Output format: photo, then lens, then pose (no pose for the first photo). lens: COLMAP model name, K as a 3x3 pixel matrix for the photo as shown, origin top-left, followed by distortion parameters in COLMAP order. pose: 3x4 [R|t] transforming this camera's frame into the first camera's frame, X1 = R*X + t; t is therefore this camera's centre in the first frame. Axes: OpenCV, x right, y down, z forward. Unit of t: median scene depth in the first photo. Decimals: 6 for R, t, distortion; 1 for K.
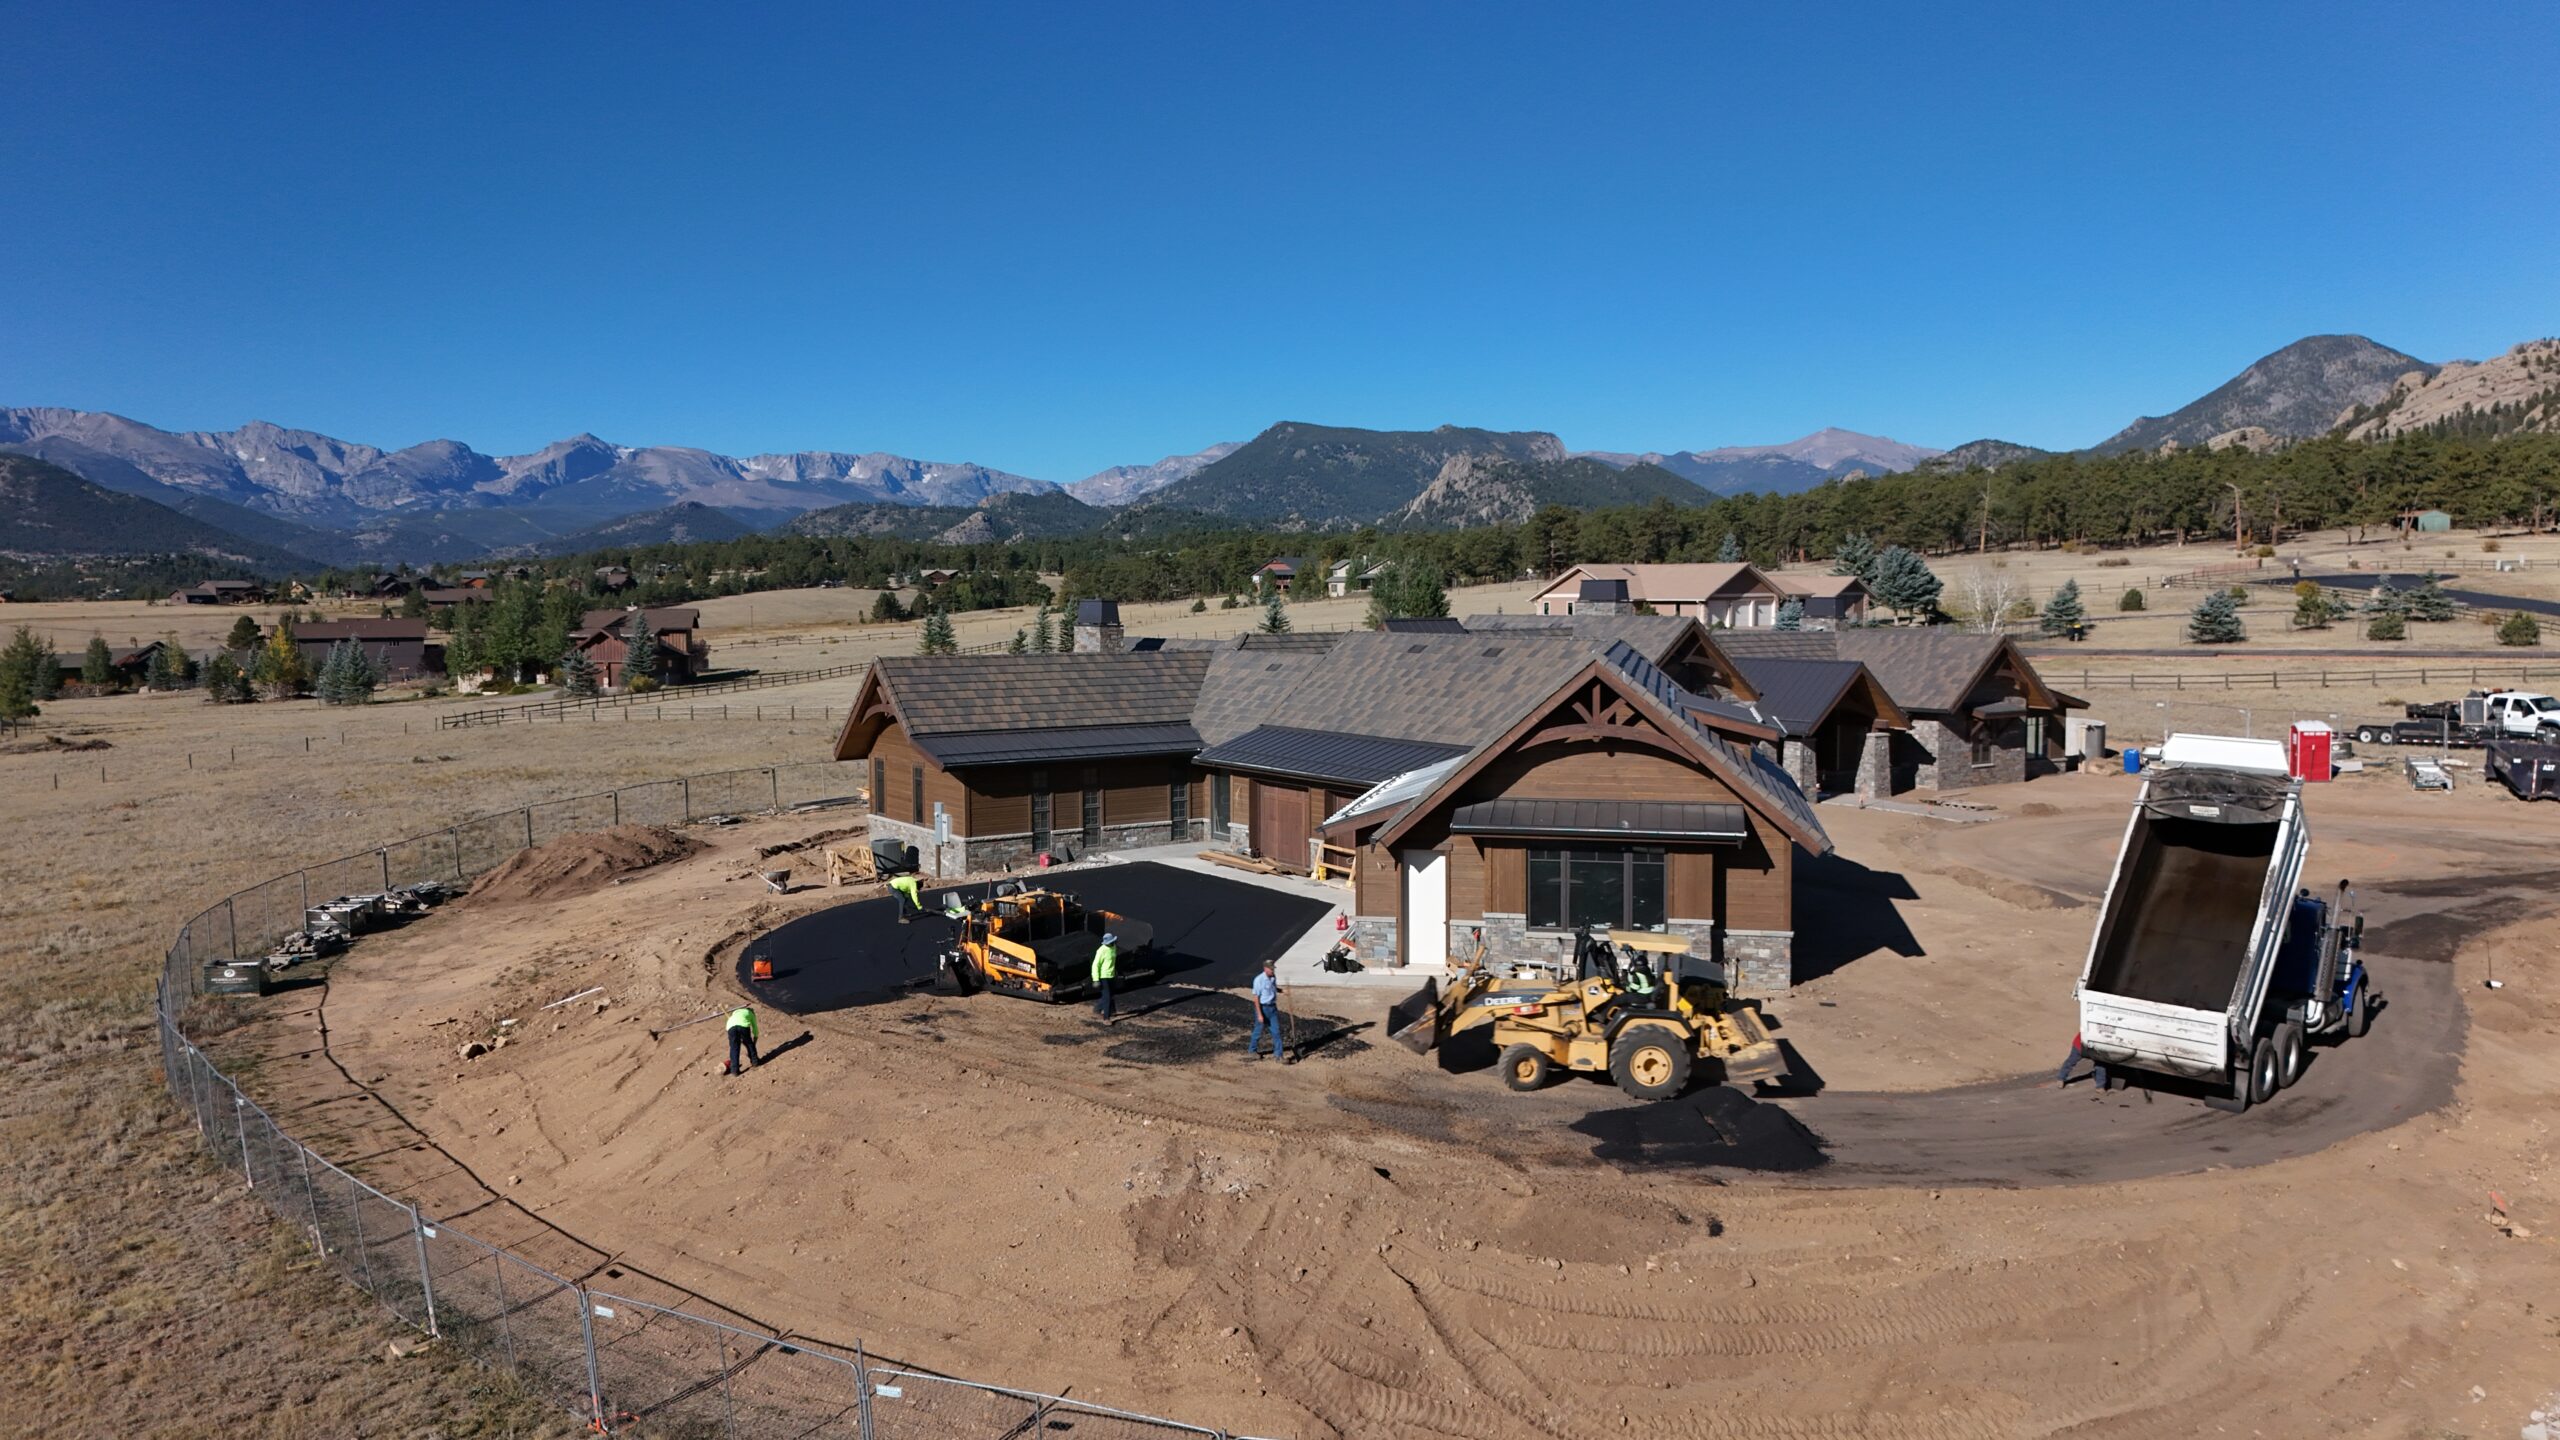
lens RADIAL K [[1886.1, 0, 1280.0], [0, 1886.1, 720.0], [0, 0, 1]] dist [0.105537, -0.143888]
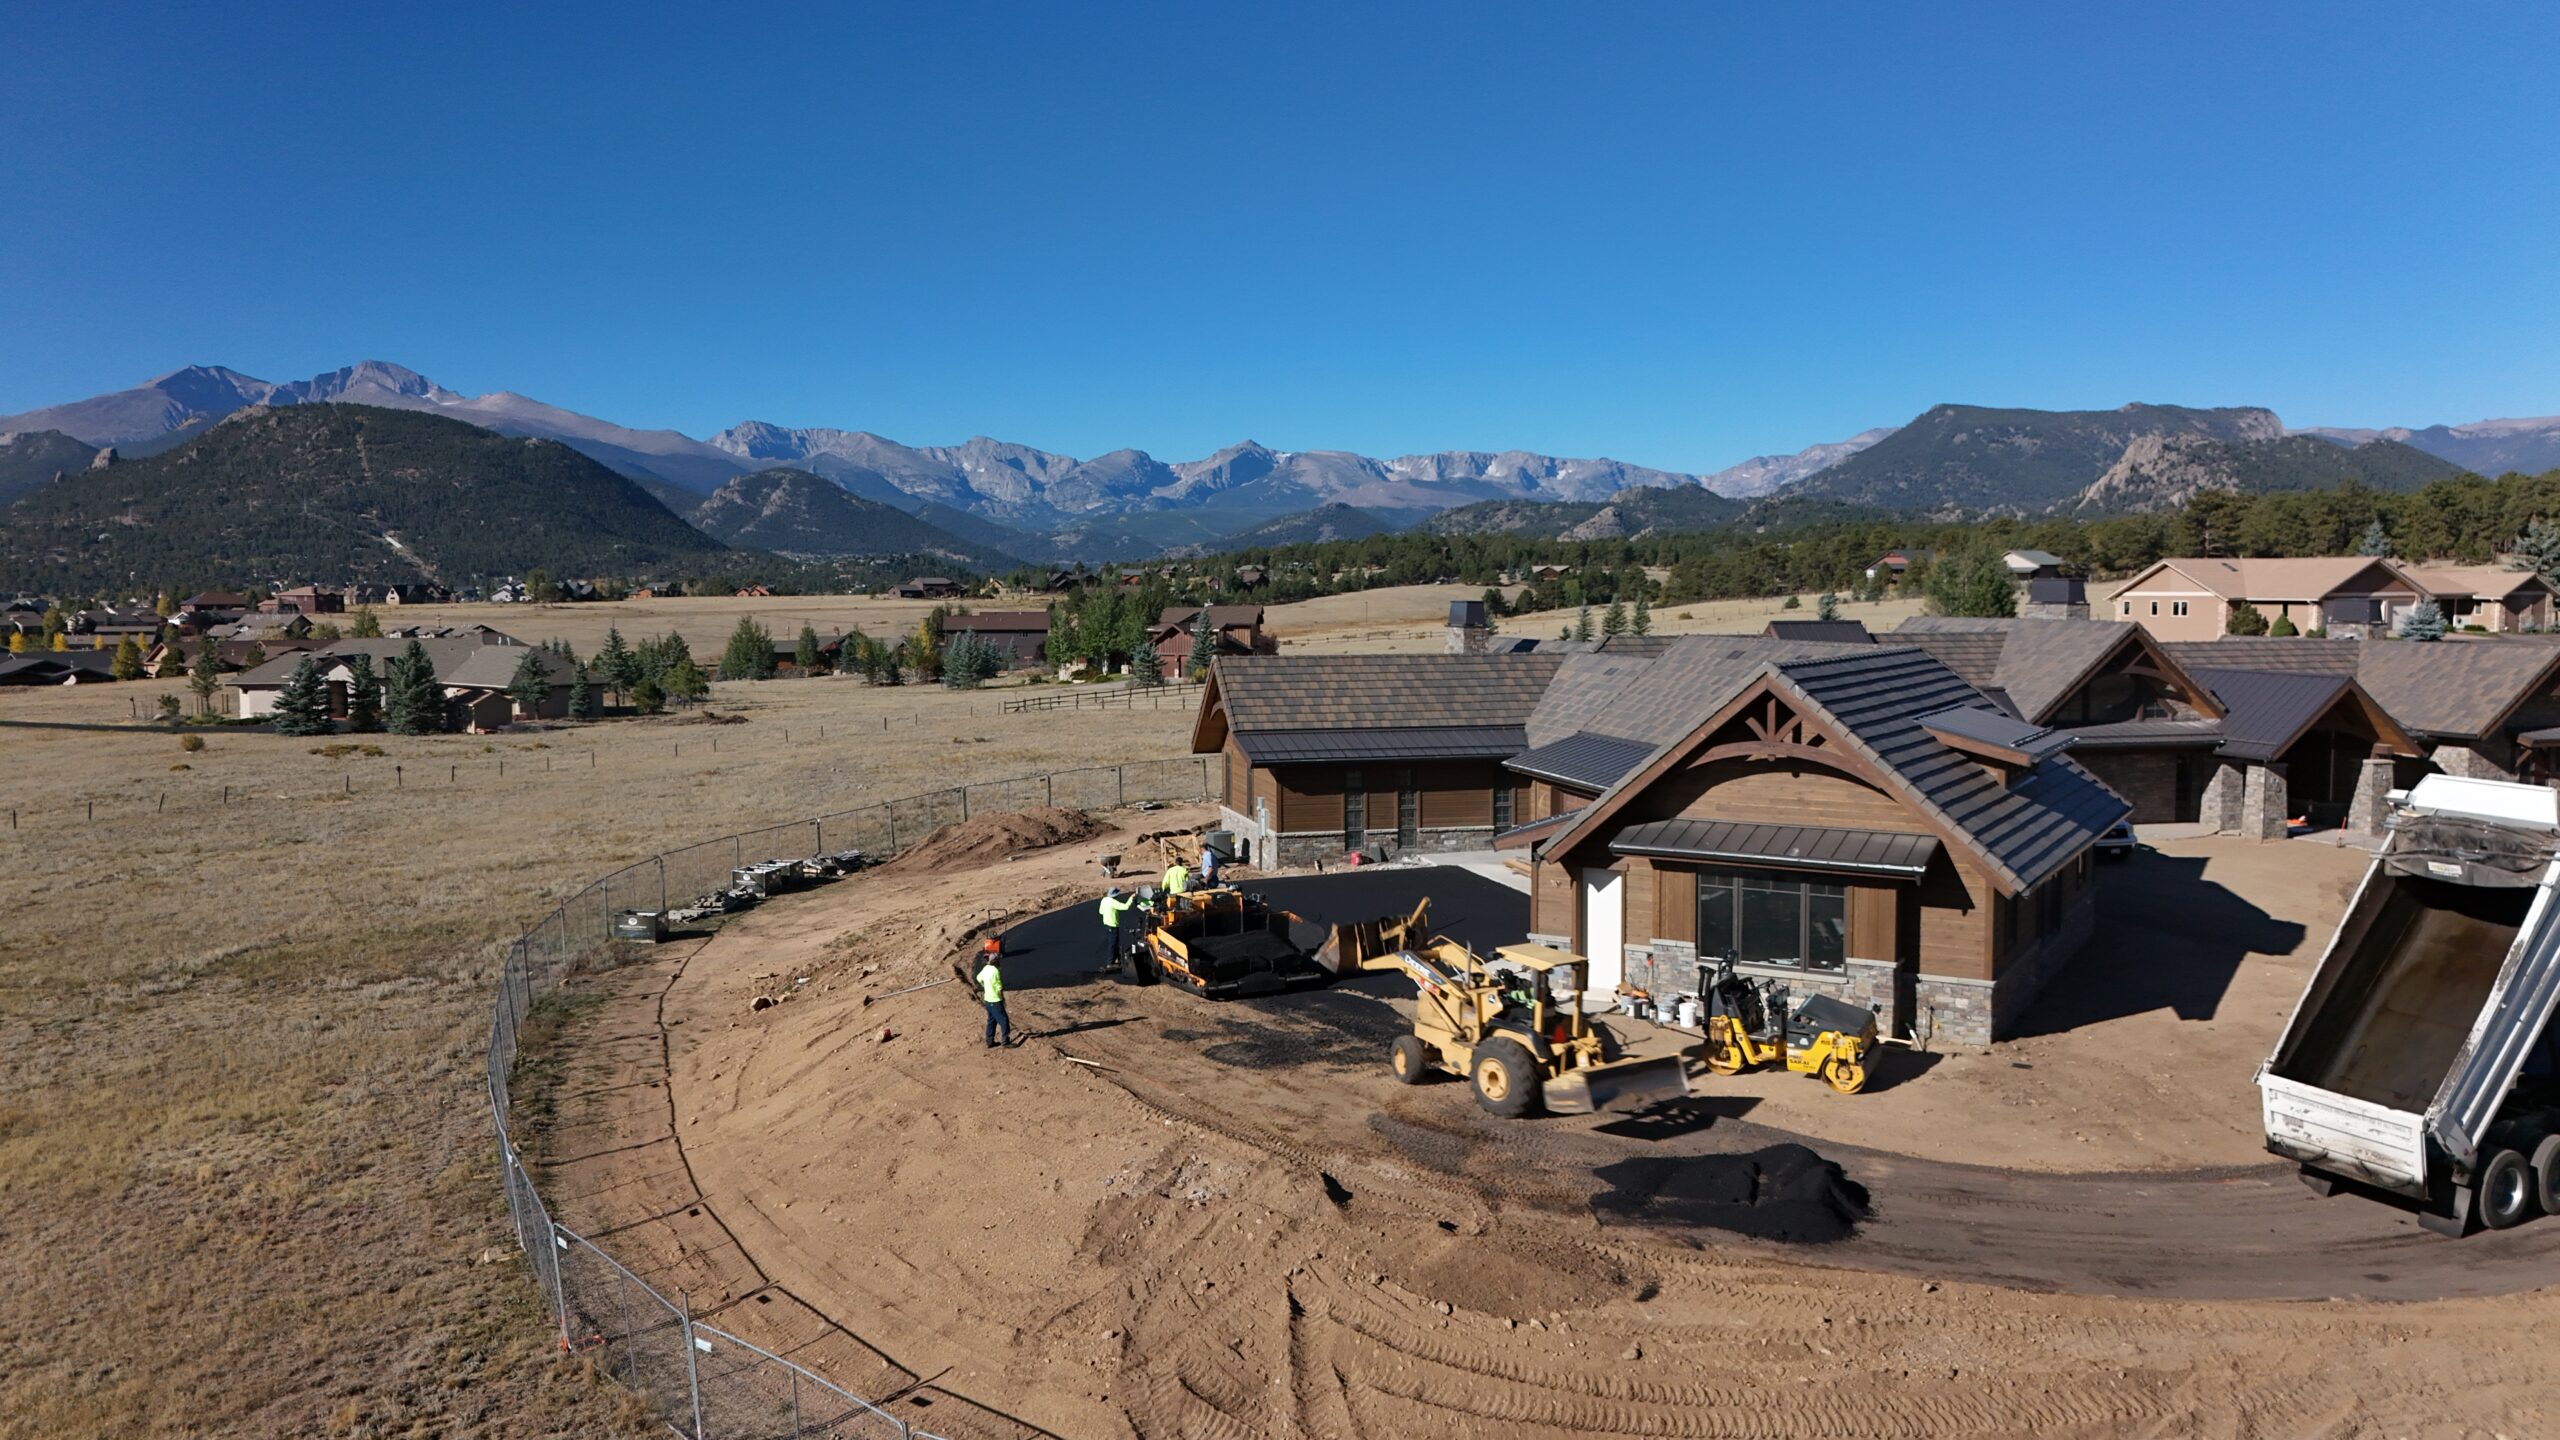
lens RADIAL K [[1886.1, 0, 1280.0], [0, 1886.1, 720.0], [0, 0, 1]] dist [0.105537, -0.143888]
pose [[0.945276, 0.025443, -0.325278, 0.132135], [-0.024623, 0.999675, 0.006637, -0.004775], [0.325341, 0.001736, 0.945595, 0.025427]]
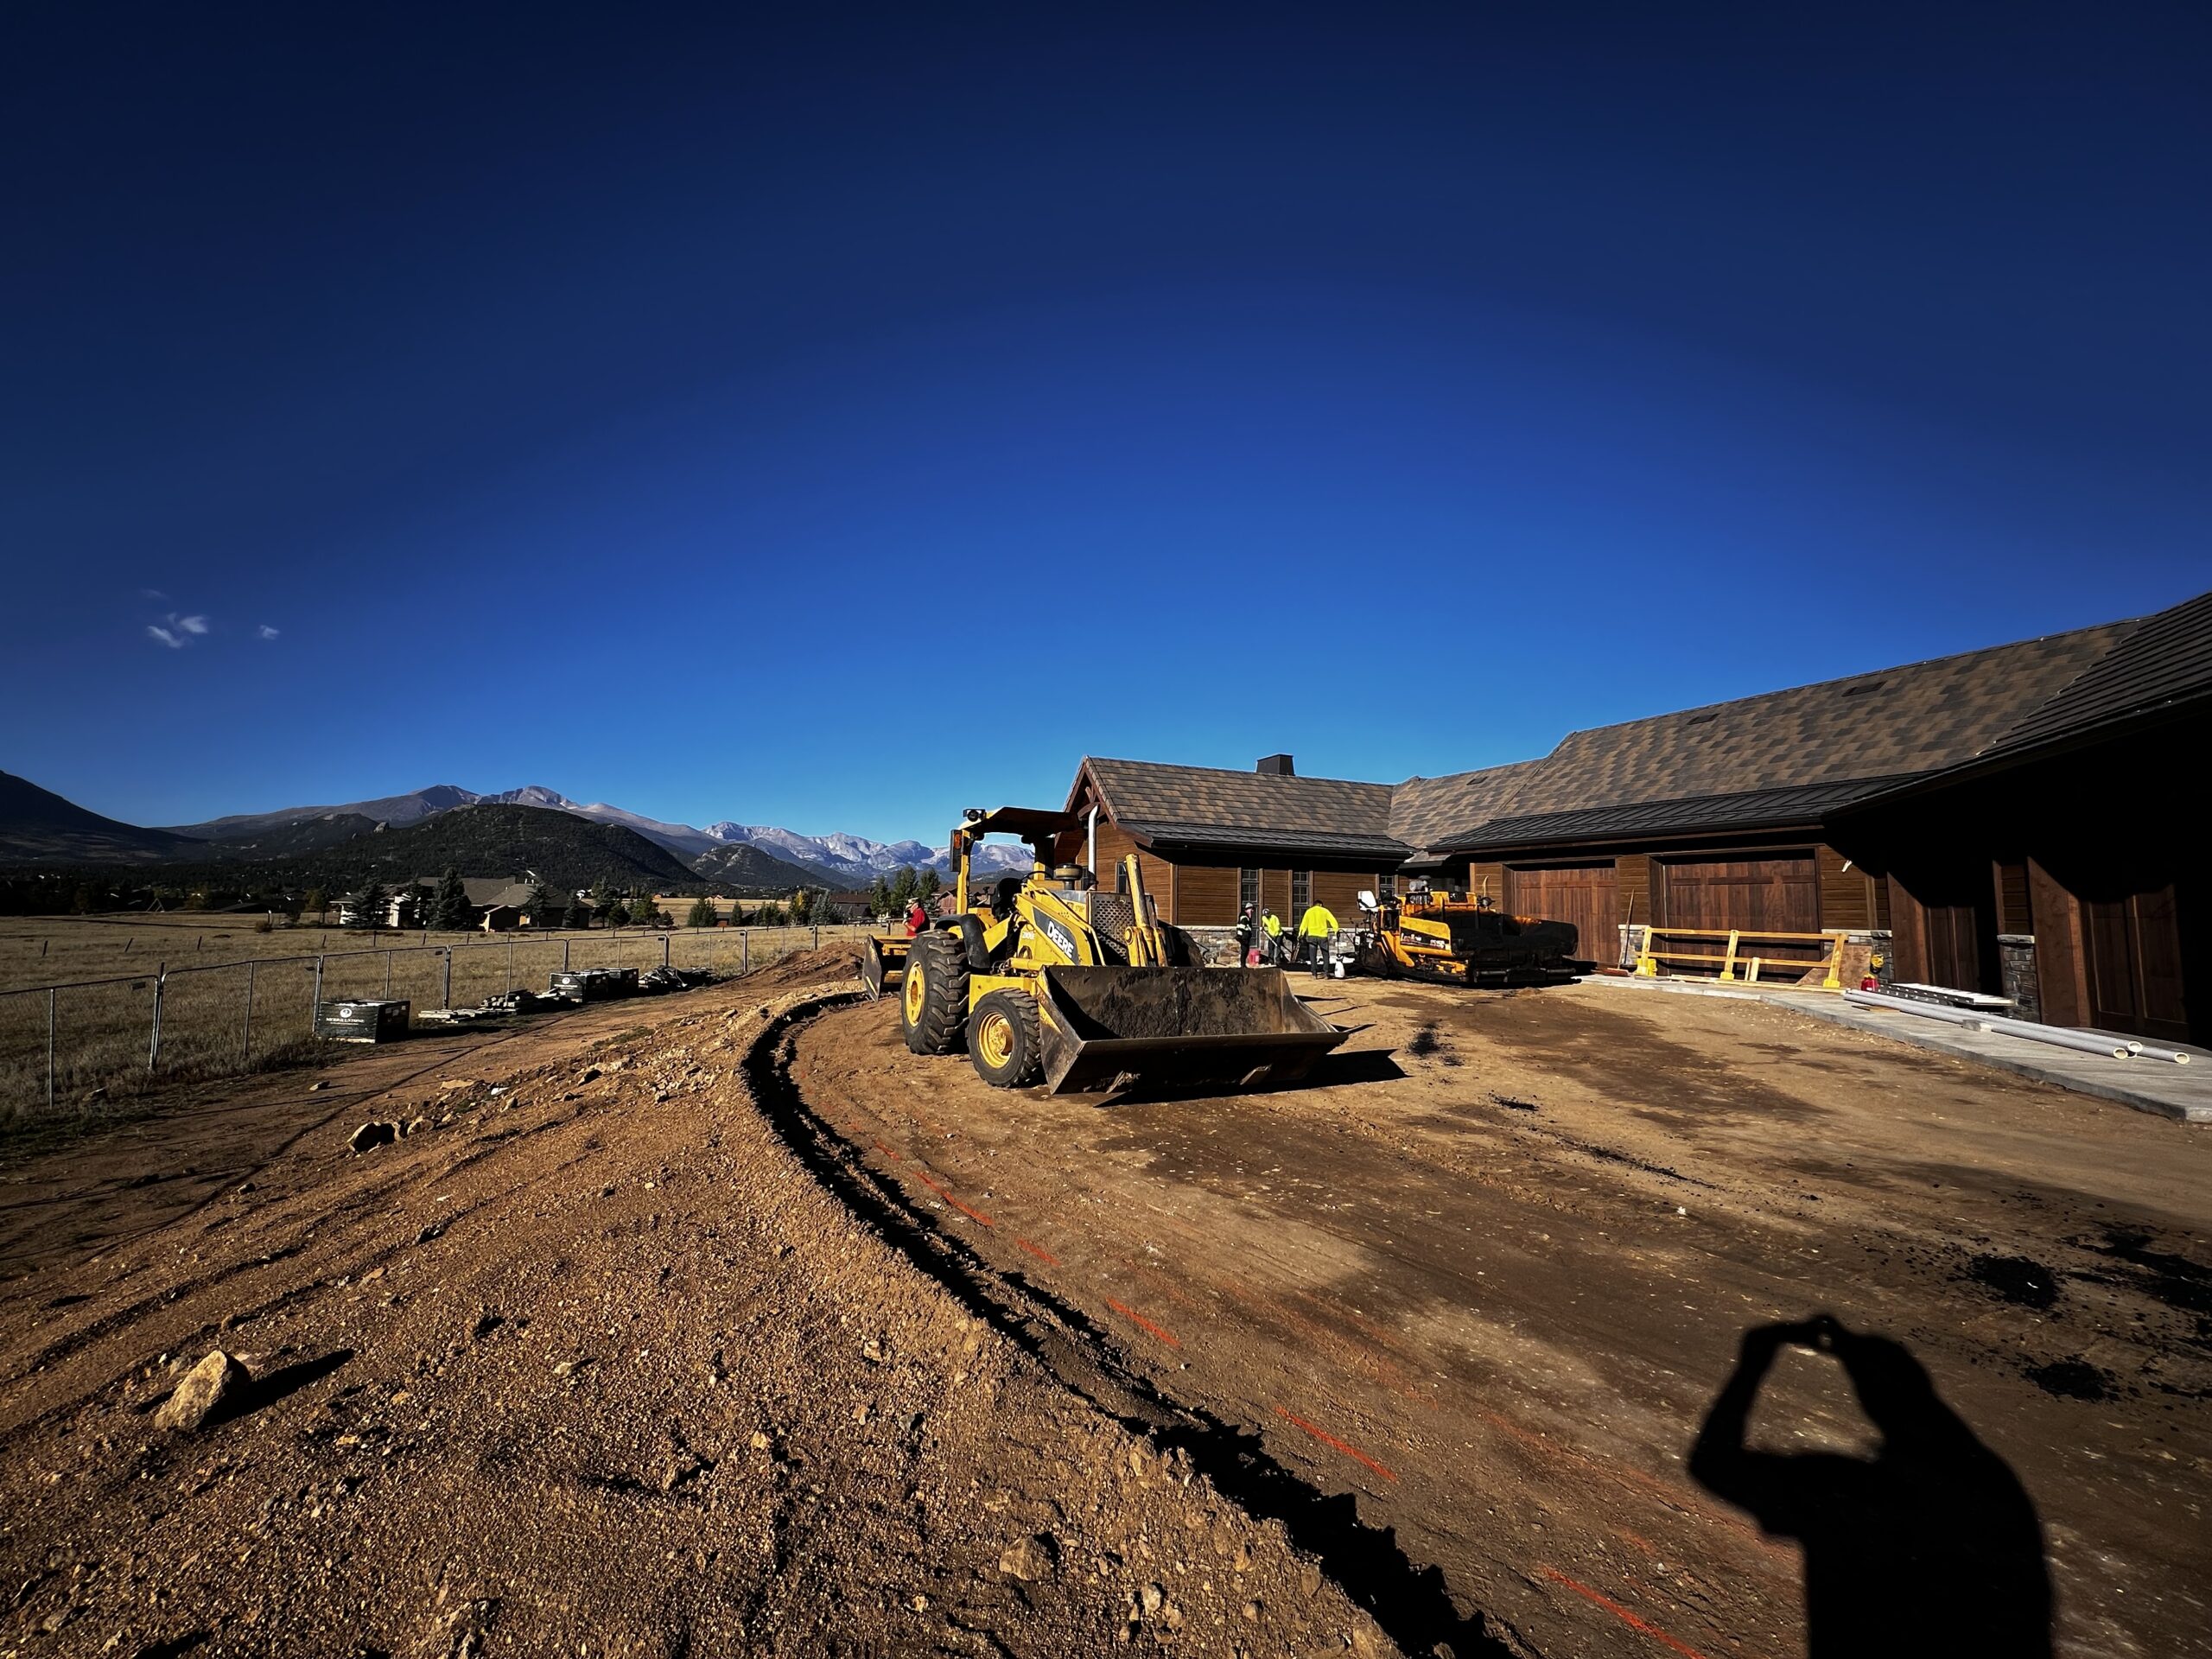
lens RADIAL K [[878.1, 0, 1106.0], [0, 878.1, 829.5], [0, 0, 1]] dist [-0.001375, -0.000105]
pose [[0.981831, 0.008578, -0.189565, -0.092732], [-0.039578, 0.986265, -0.160358, 0.067889], [0.185586, 0.164947, 0.968685, 0.453803]]
